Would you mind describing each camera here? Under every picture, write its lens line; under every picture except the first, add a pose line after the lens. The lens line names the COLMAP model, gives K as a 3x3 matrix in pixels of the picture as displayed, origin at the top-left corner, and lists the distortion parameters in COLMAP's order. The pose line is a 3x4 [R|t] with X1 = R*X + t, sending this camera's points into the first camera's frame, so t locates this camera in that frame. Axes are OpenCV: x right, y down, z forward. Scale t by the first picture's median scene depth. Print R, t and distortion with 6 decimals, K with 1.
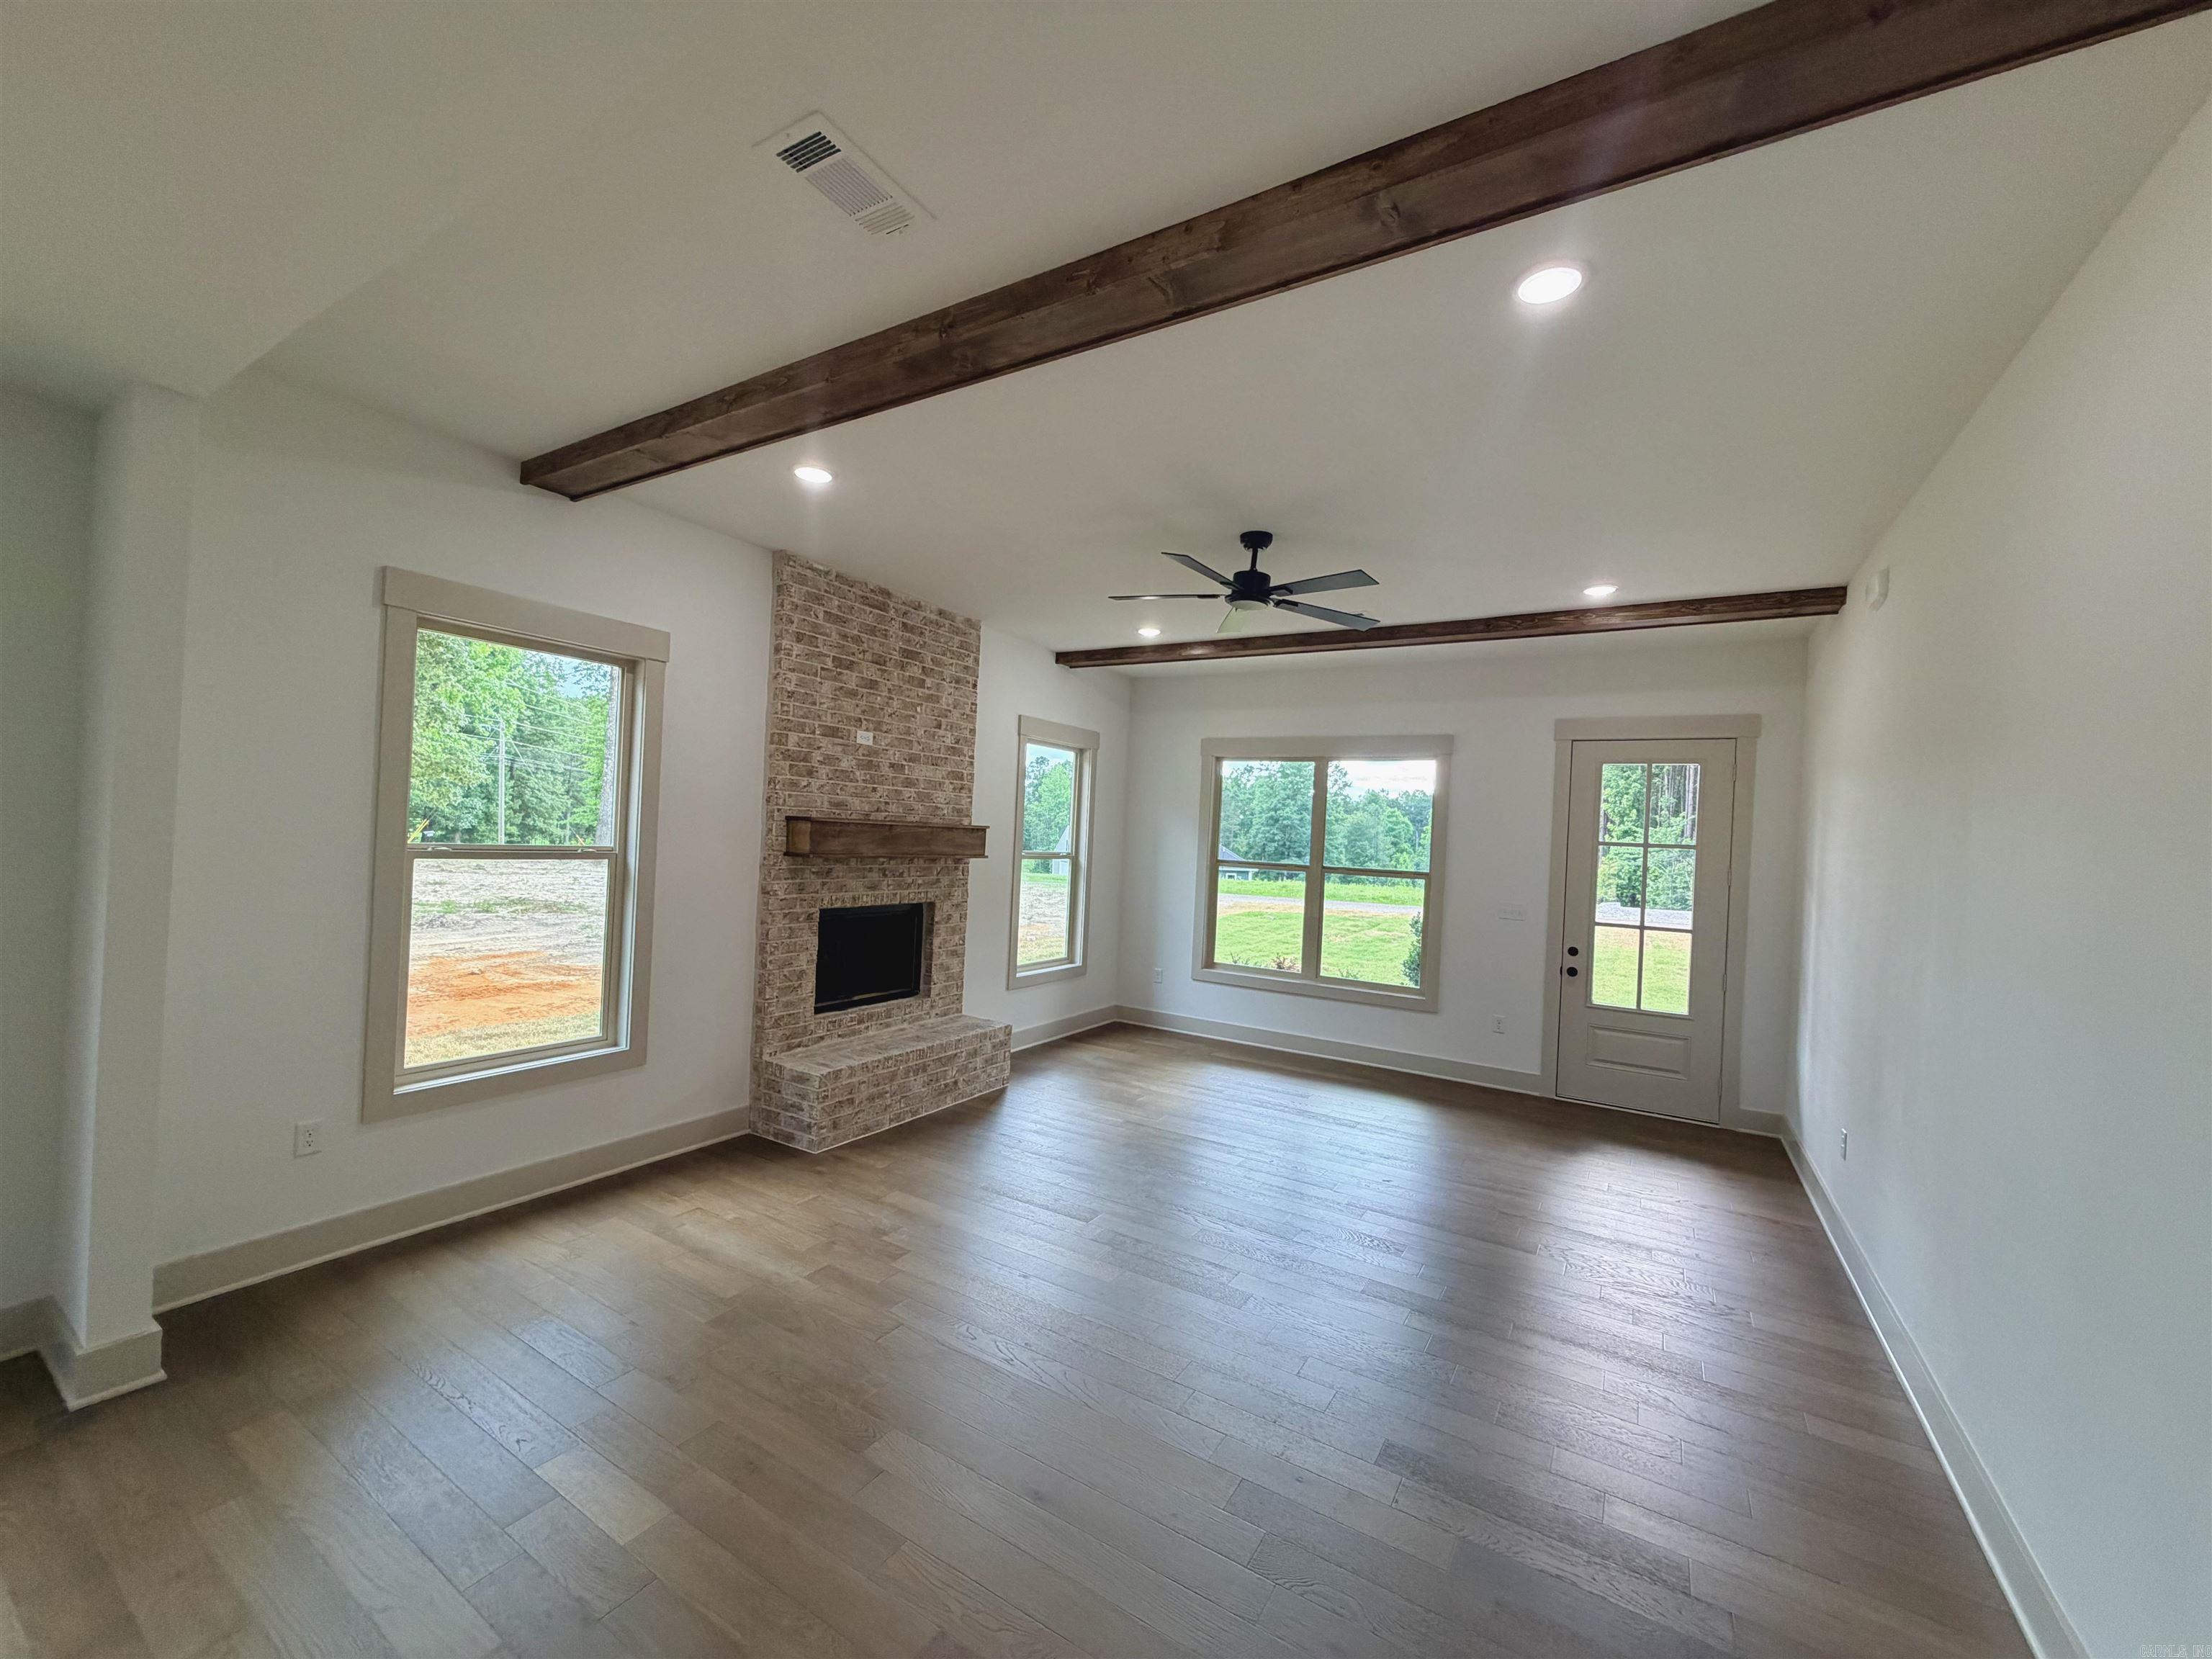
lens RADIAL K [[880.2, 0, 1100.0], [0, 880.2, 835.1], [0, 0, 1]] dist [-0.000840, 0.000546]
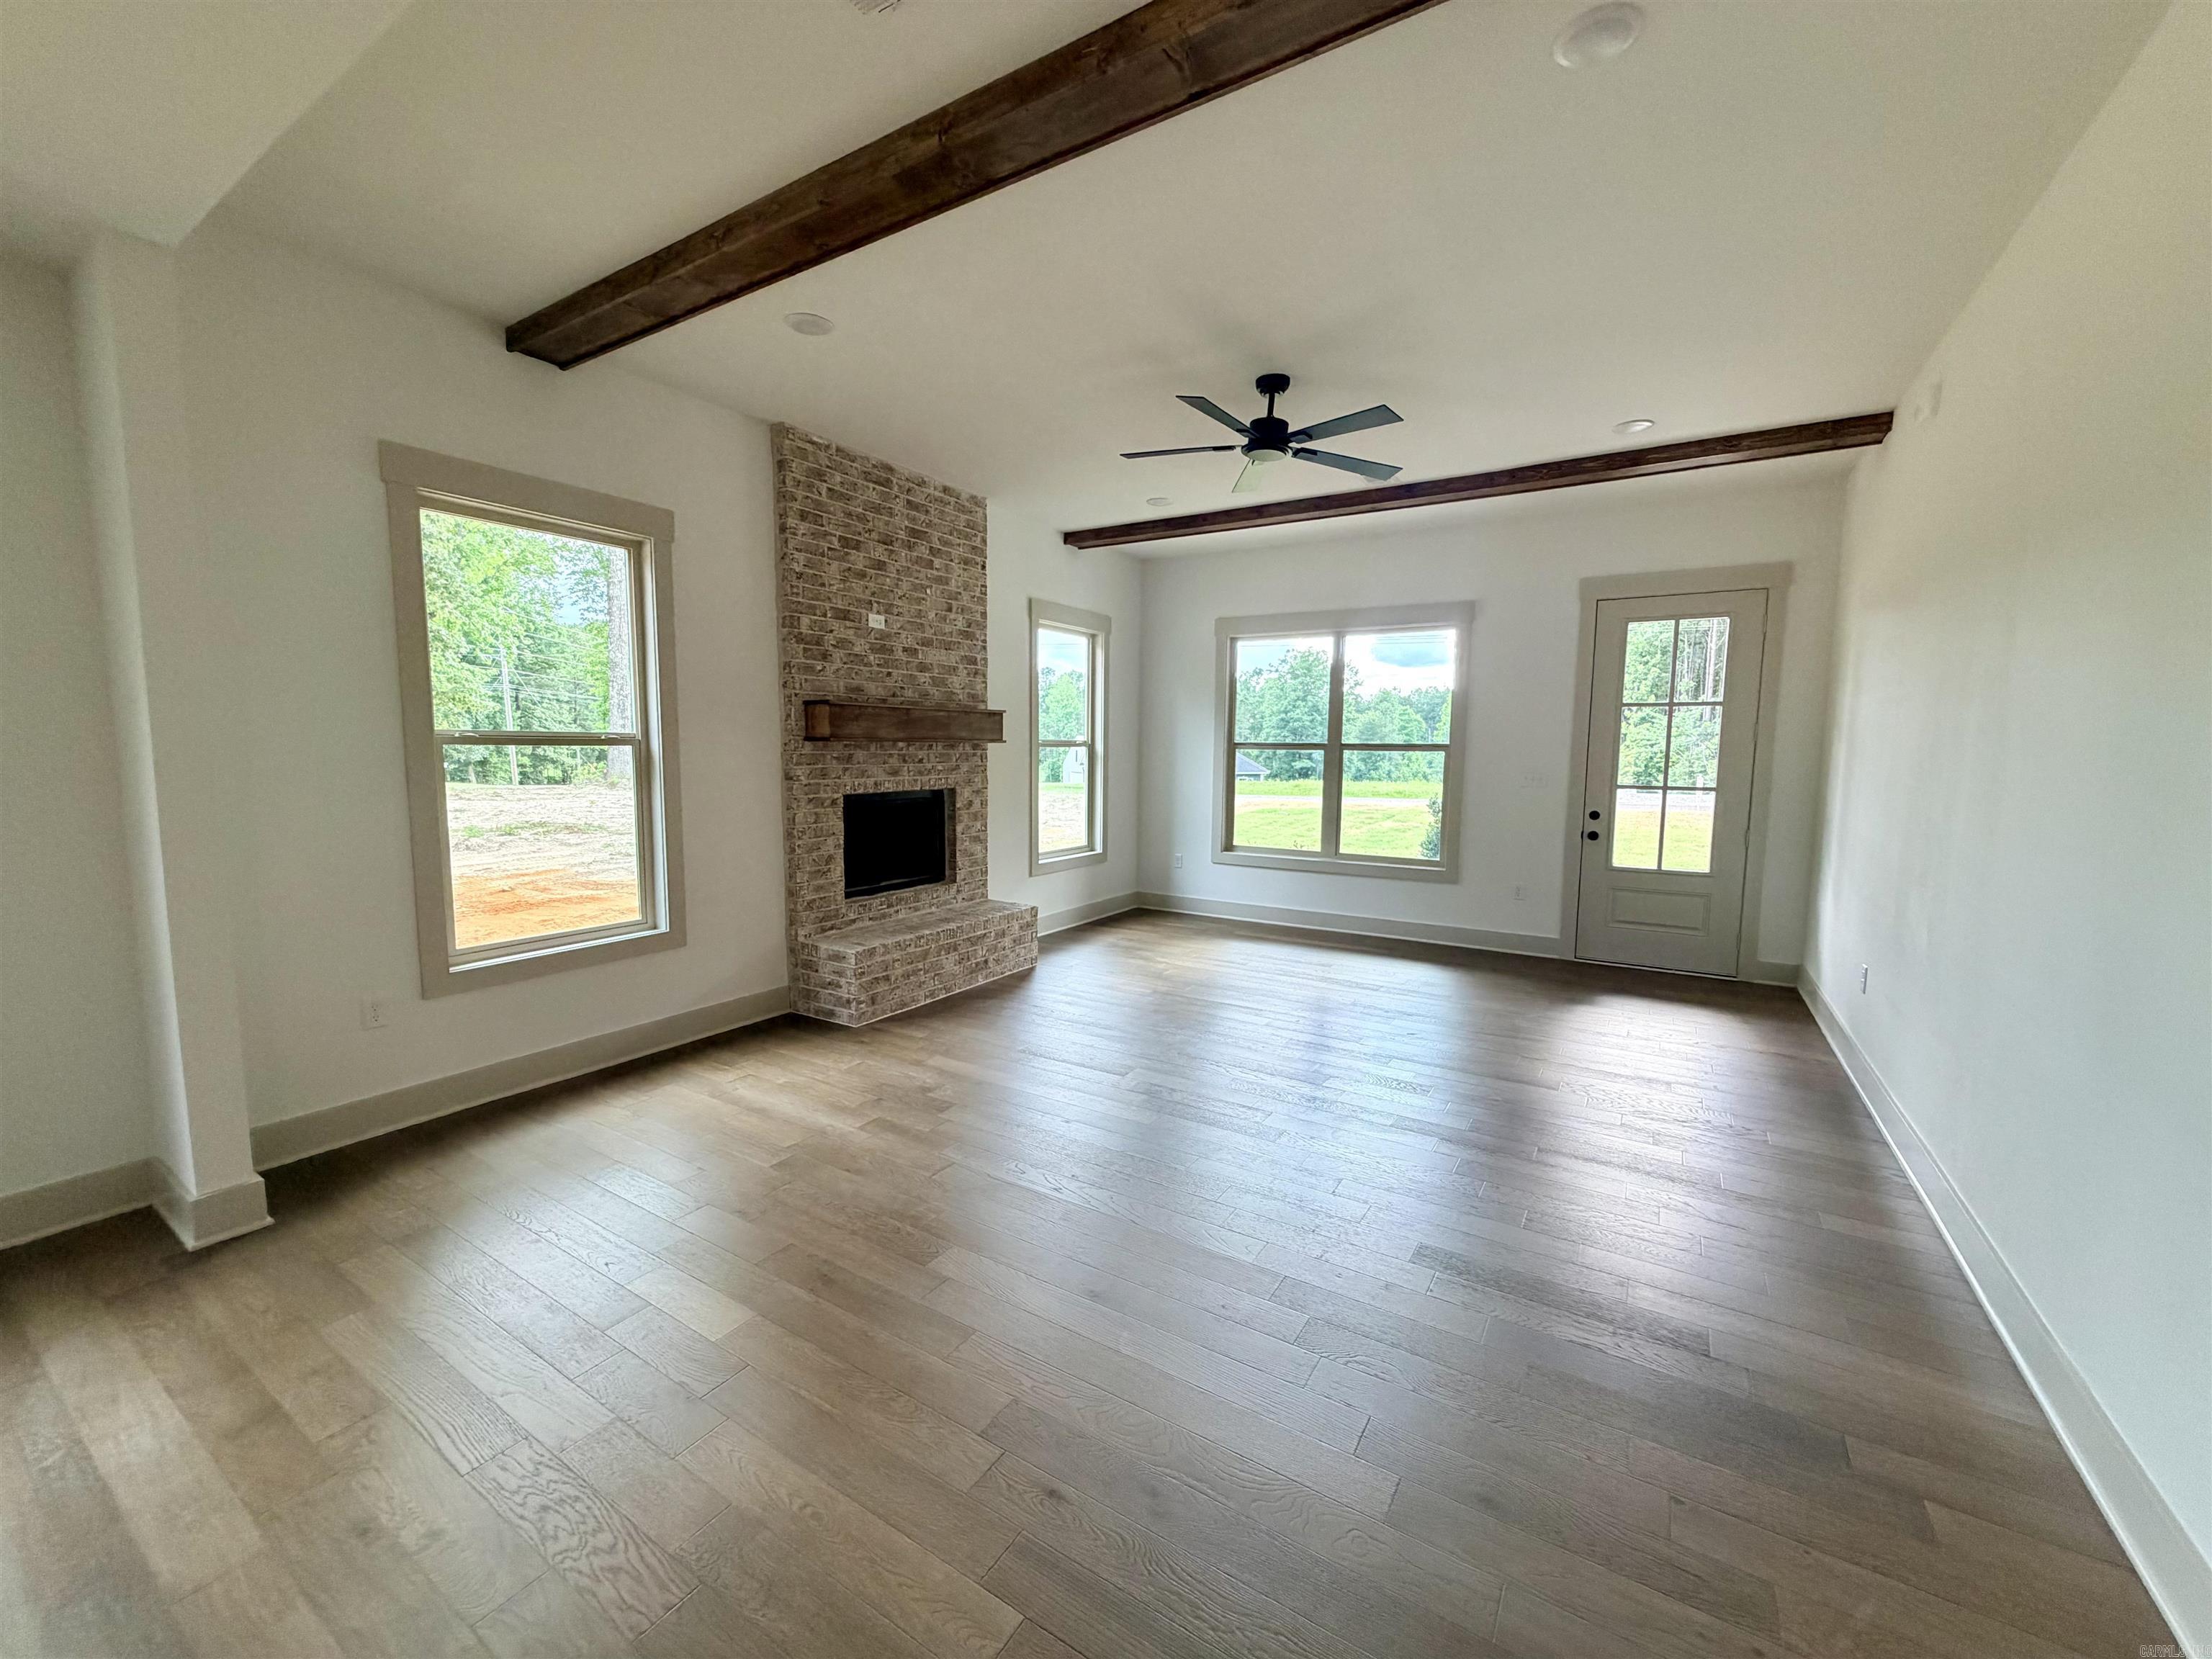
lens RADIAL K [[880.2, 0, 1100.0], [0, 880.2, 835.1], [0, 0, 1]] dist [-0.000840, 0.000546]
pose [[0.999215, -0.037060, -0.013961, -0.012009], [0.038283, 0.994160, 0.100896, 0.037819], [0.010141, -0.101351, 0.994799, -0.002514]]
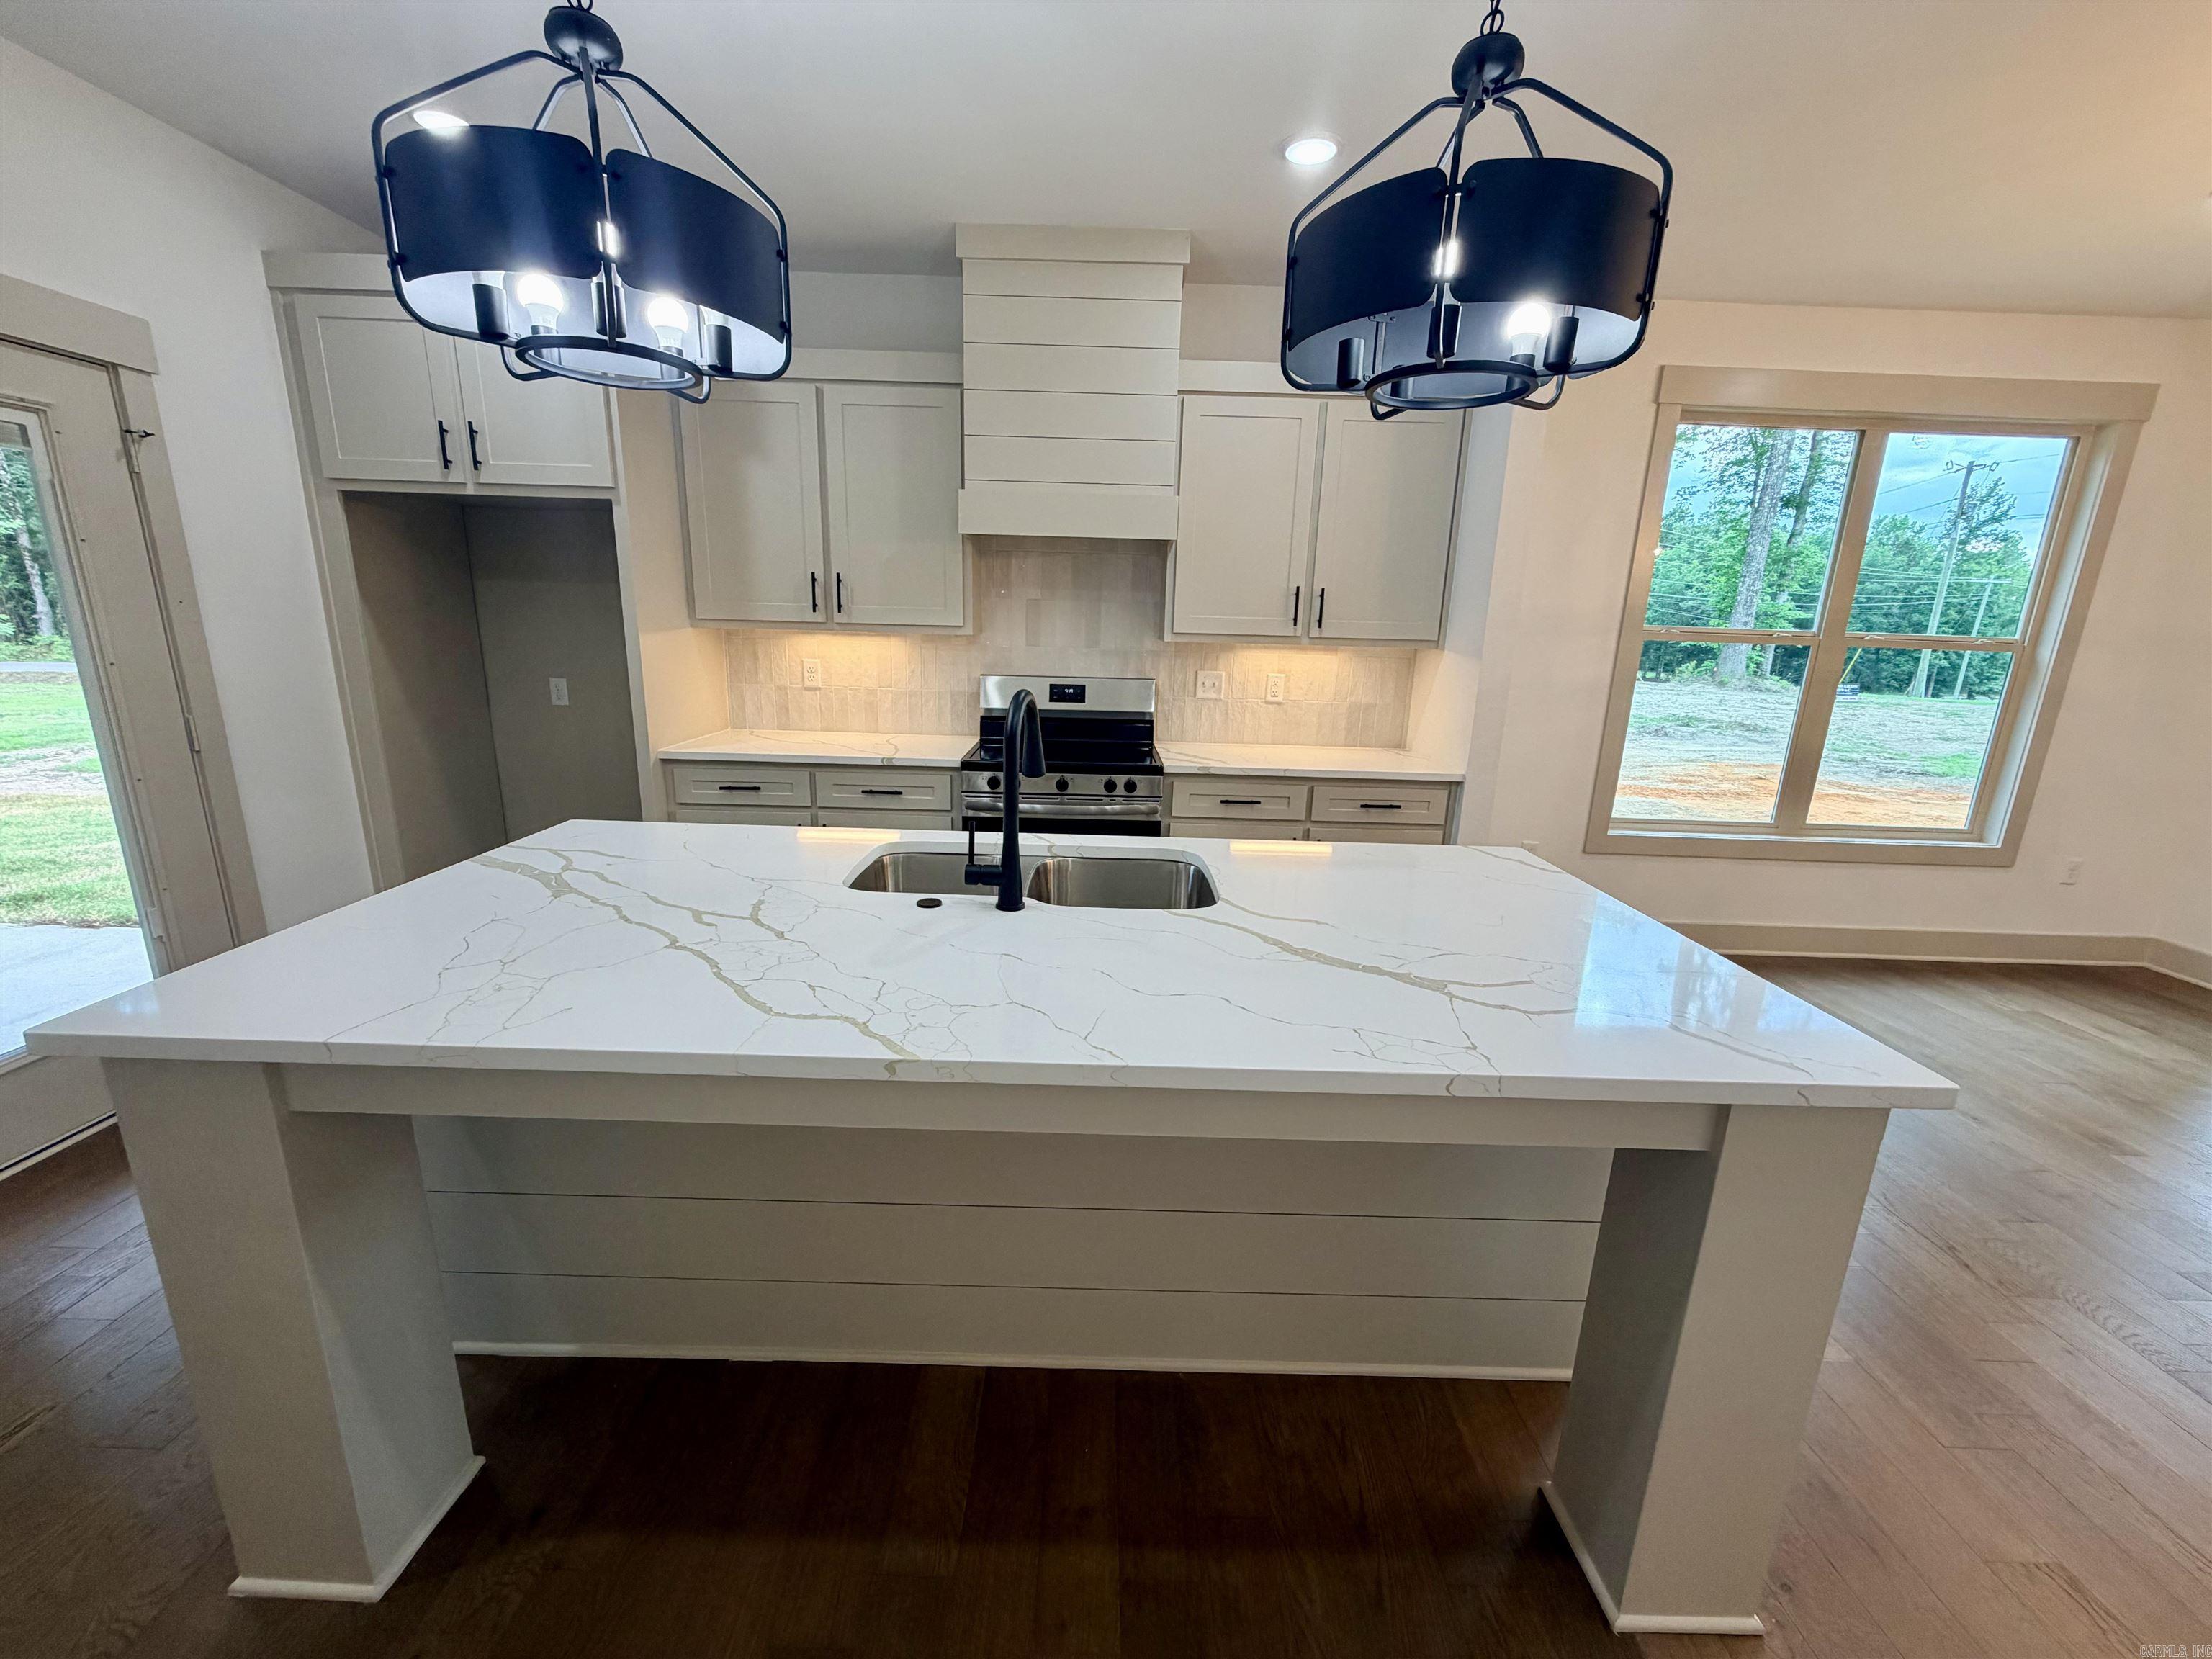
lens RADIAL K [[880.2, 0, 1100.0], [0, 880.2, 835.1], [0, 0, 1]] dist [-0.000840, 0.000546]
pose [[0.527181, 0.170781, -0.832415, -0.456727], [-0.004718, 0.980169, 0.198106, 0.018302], [0.849740, -0.100510, 0.517532, -0.724087]]
